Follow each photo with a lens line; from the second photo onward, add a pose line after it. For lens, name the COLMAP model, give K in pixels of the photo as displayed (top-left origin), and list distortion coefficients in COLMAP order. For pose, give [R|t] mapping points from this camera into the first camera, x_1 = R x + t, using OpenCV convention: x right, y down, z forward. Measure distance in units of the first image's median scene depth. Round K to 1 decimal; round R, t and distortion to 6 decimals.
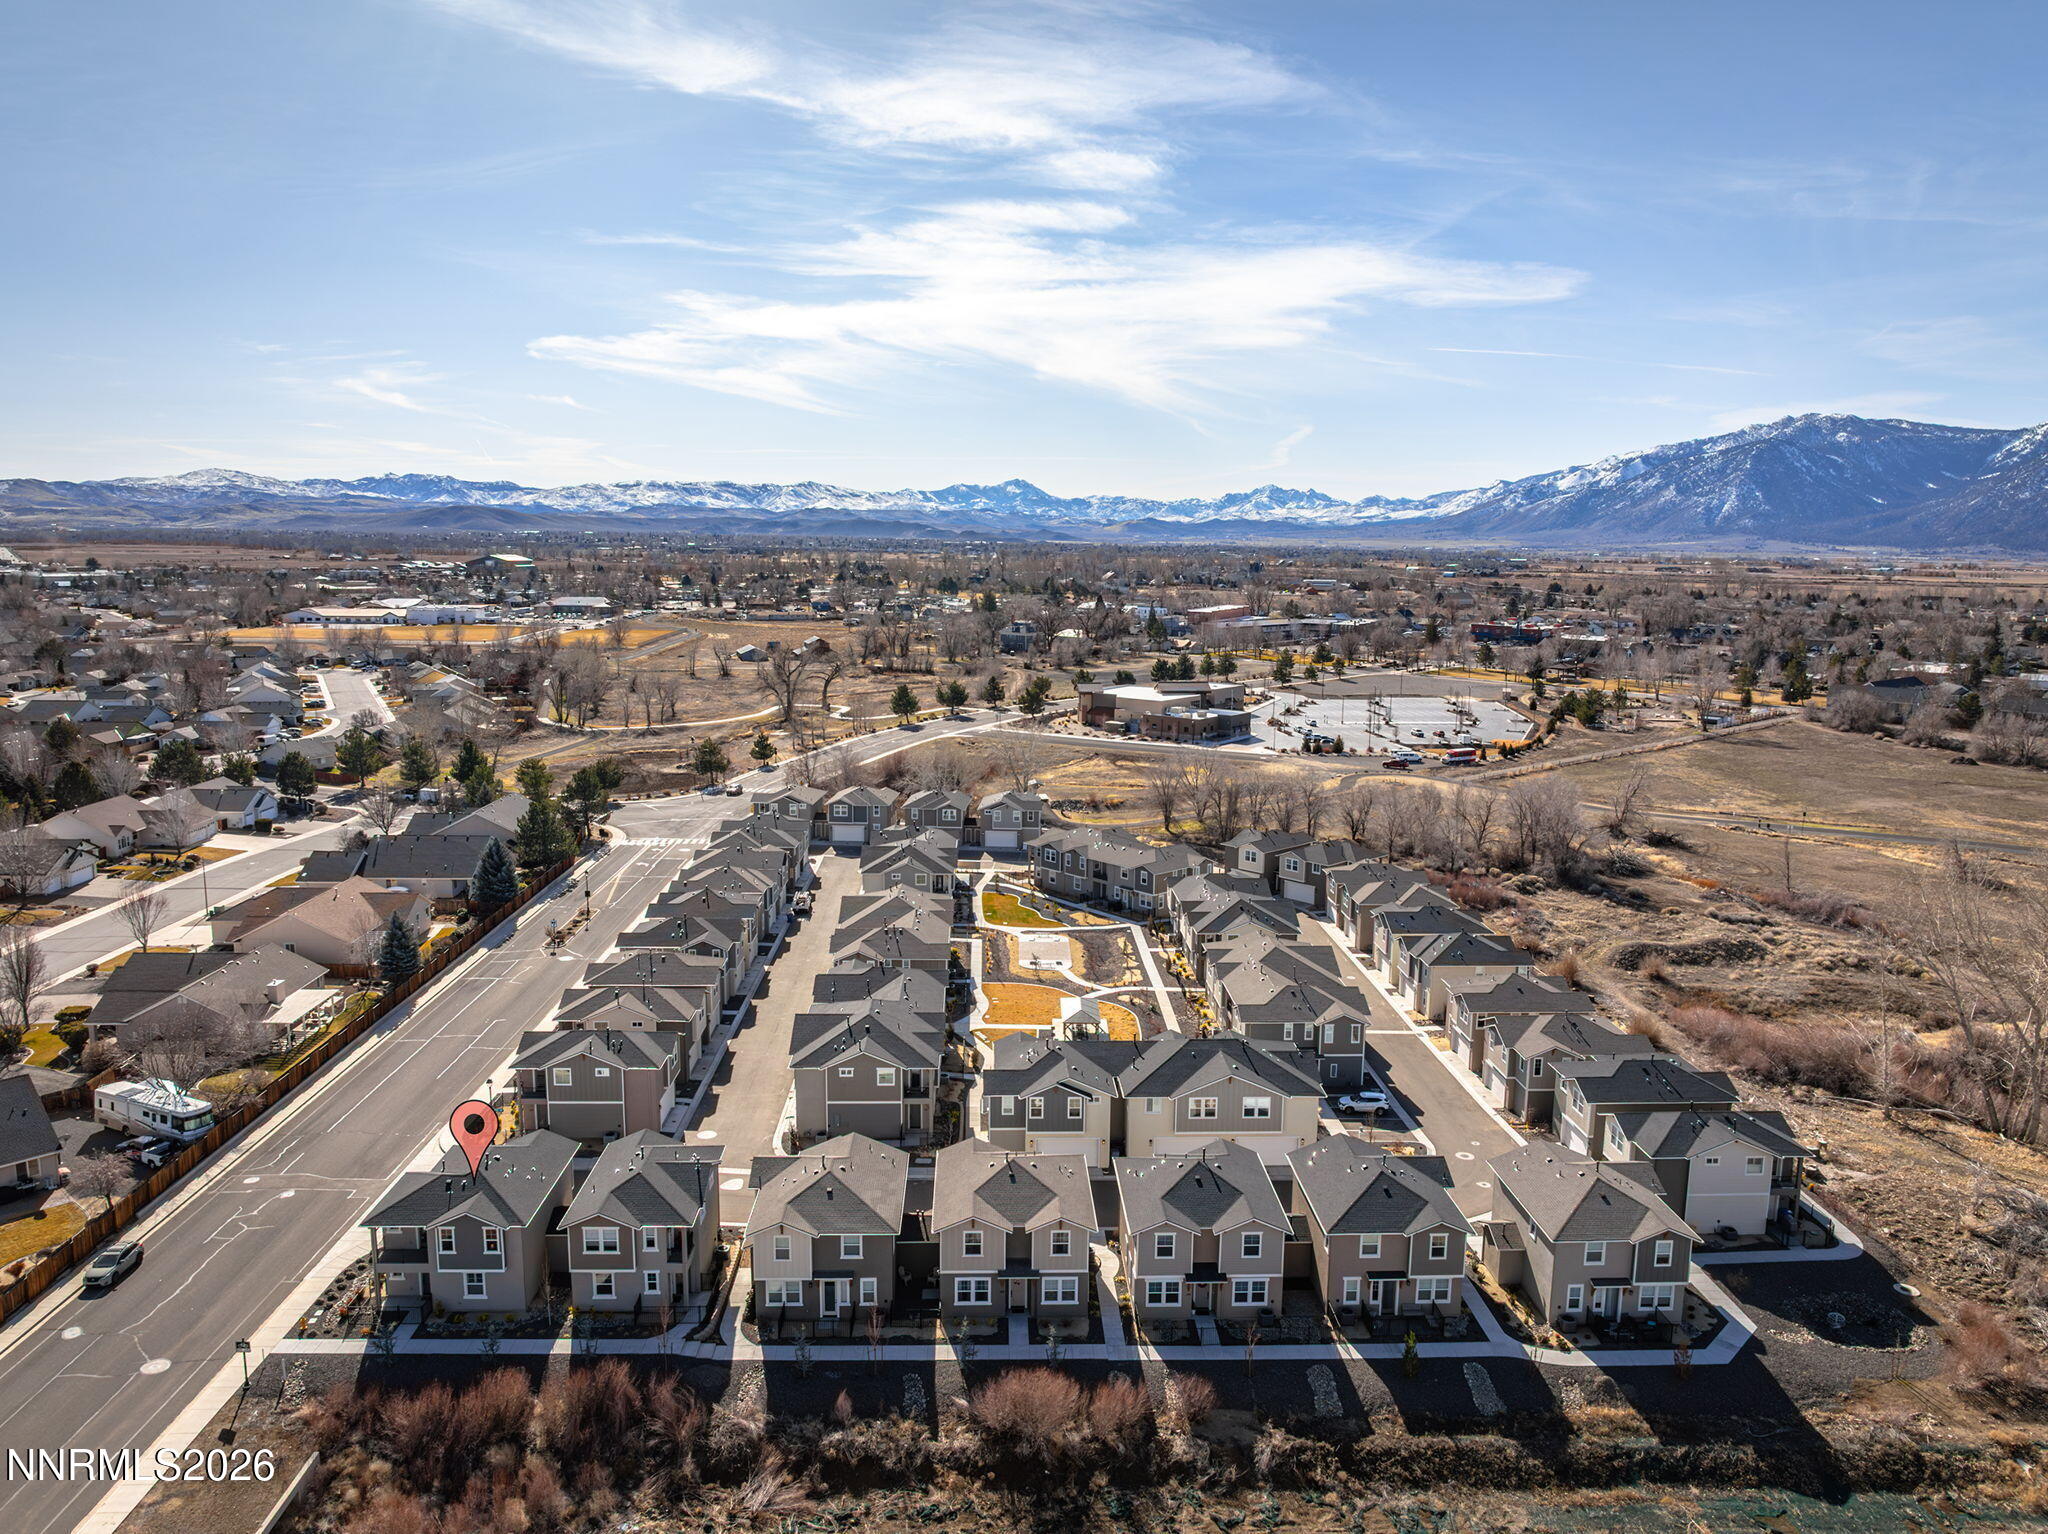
lens RADIAL K [[1439.7, 0, 1022.1], [0, 1439.7, 811.7], [0, 0, 1]] dist [-0.031487, 0.012999]
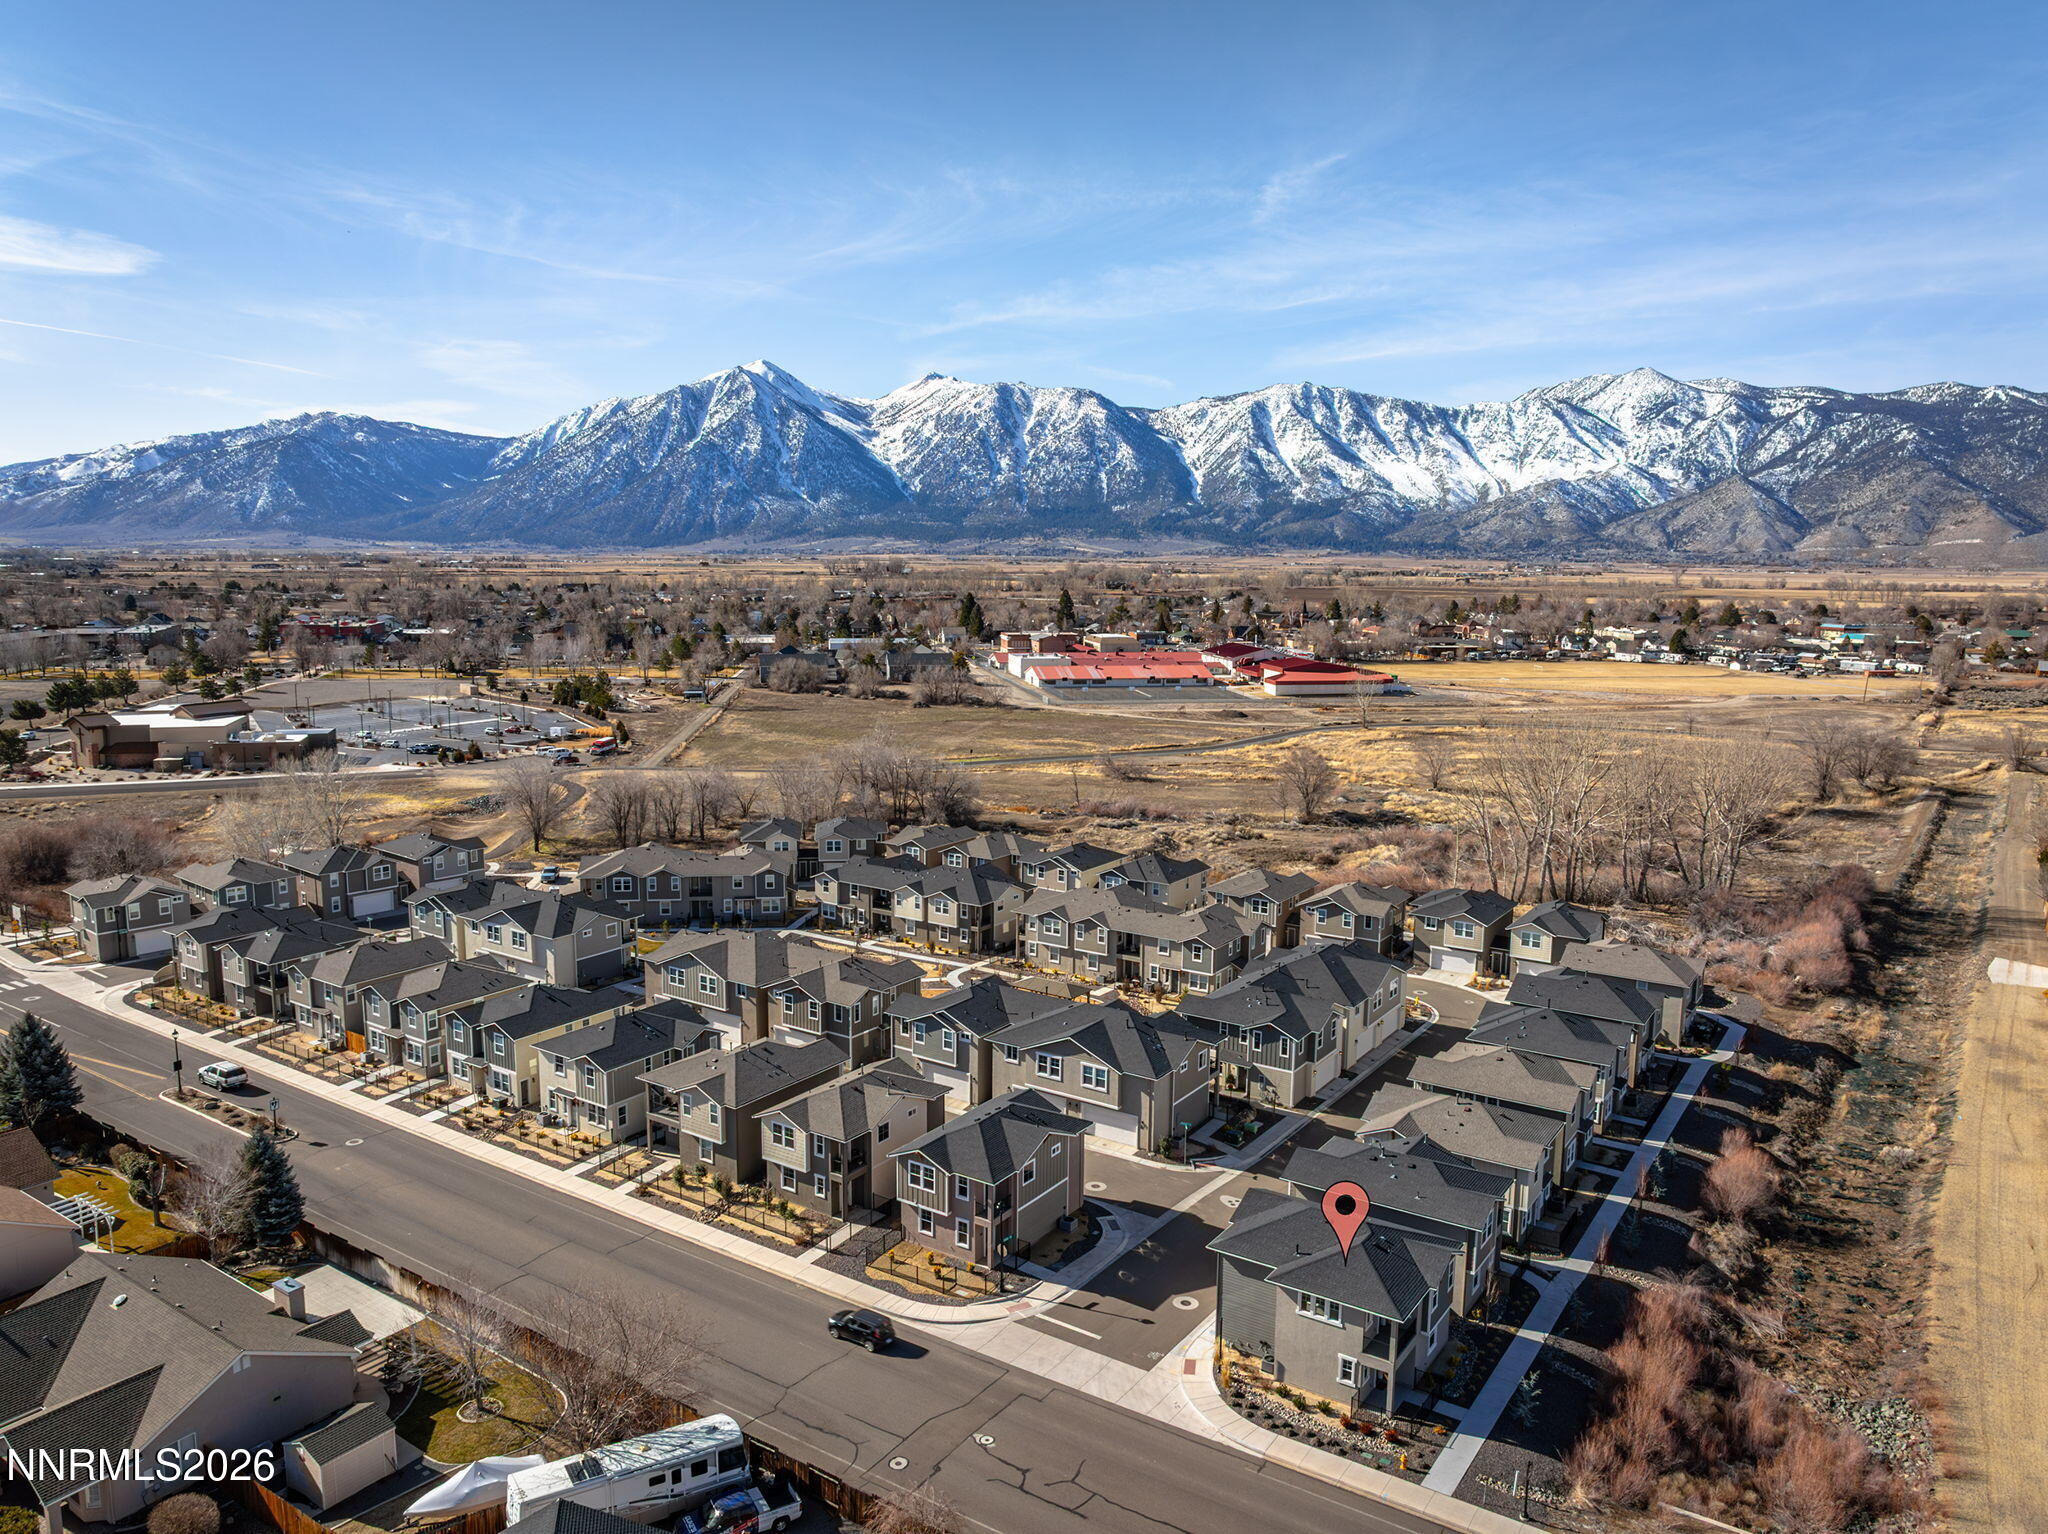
lens RADIAL K [[1439.7, 0, 1032.2], [0, 1439.7, 818.1], [0, 0, 1]] dist [-0.031487, 0.012999]
pose [[0.577309, -0.152455, 0.802167, -0.620974], [0.147141, 0.985756, 0.081451, -0.050826], [-0.803158, 0.071009, 0.591519, 0.336847]]
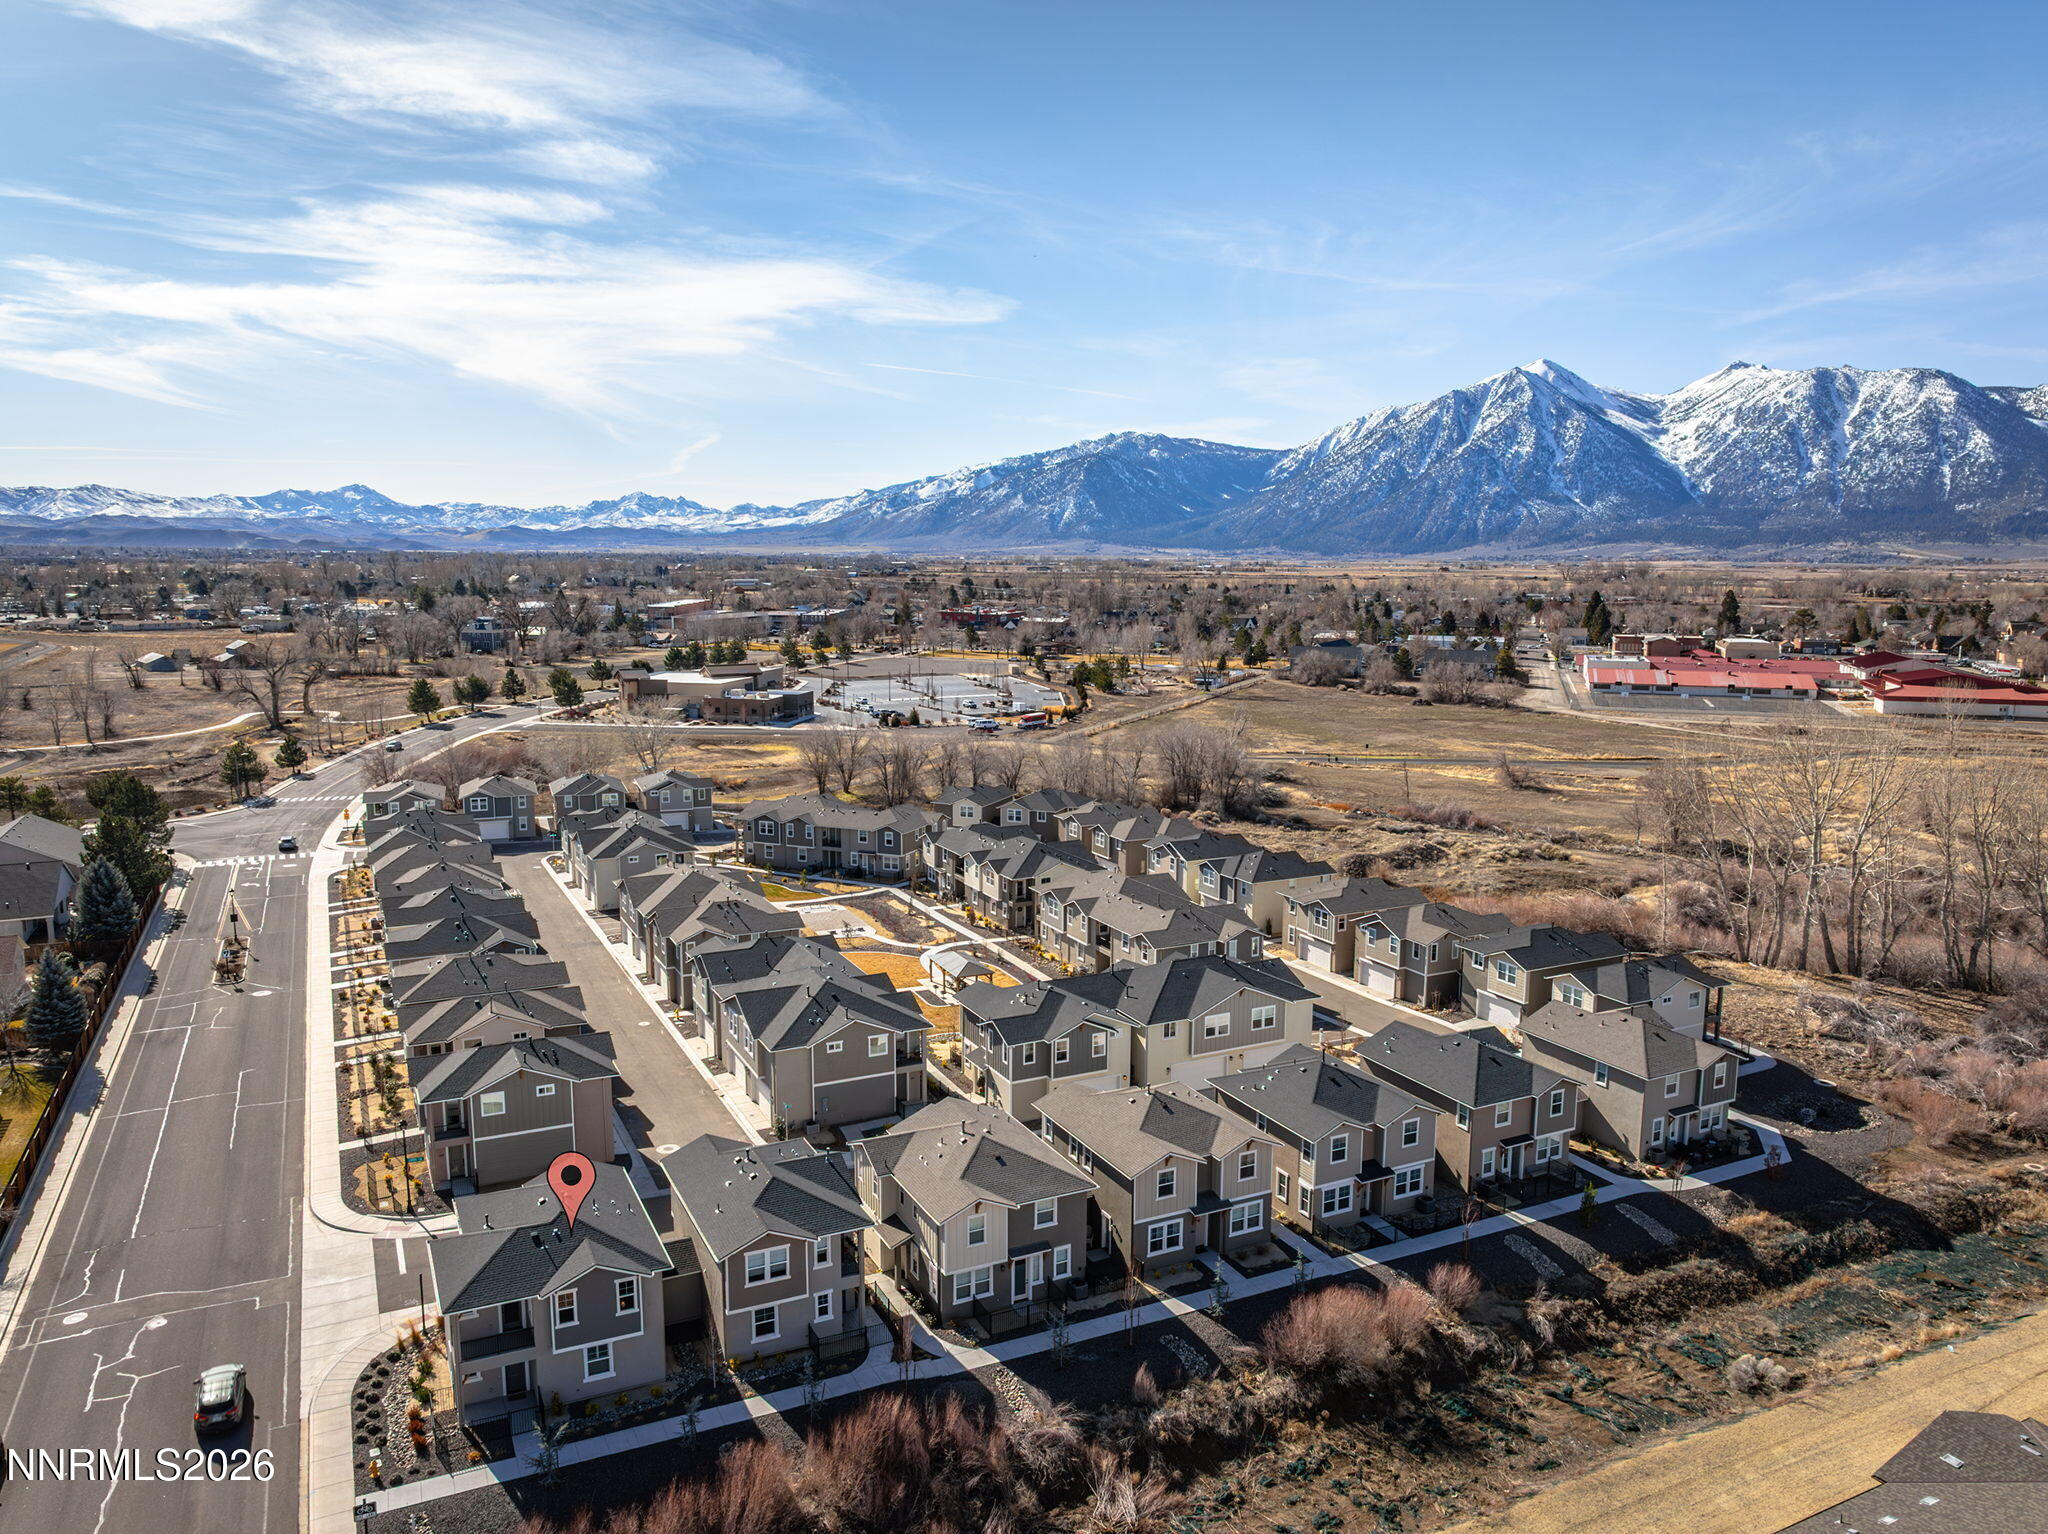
lens RADIAL K [[1439.7, 0, 1027.3], [0, 1439.7, 808.4], [0, 0, 1]] dist [-0.031487, 0.012999]
pose [[0.909004, -0.077713, 0.409479, -0.240384], [0.081098, 0.996664, 0.009123, 0.027374], [-0.408822, 0.024915, 0.912274, 0.111031]]
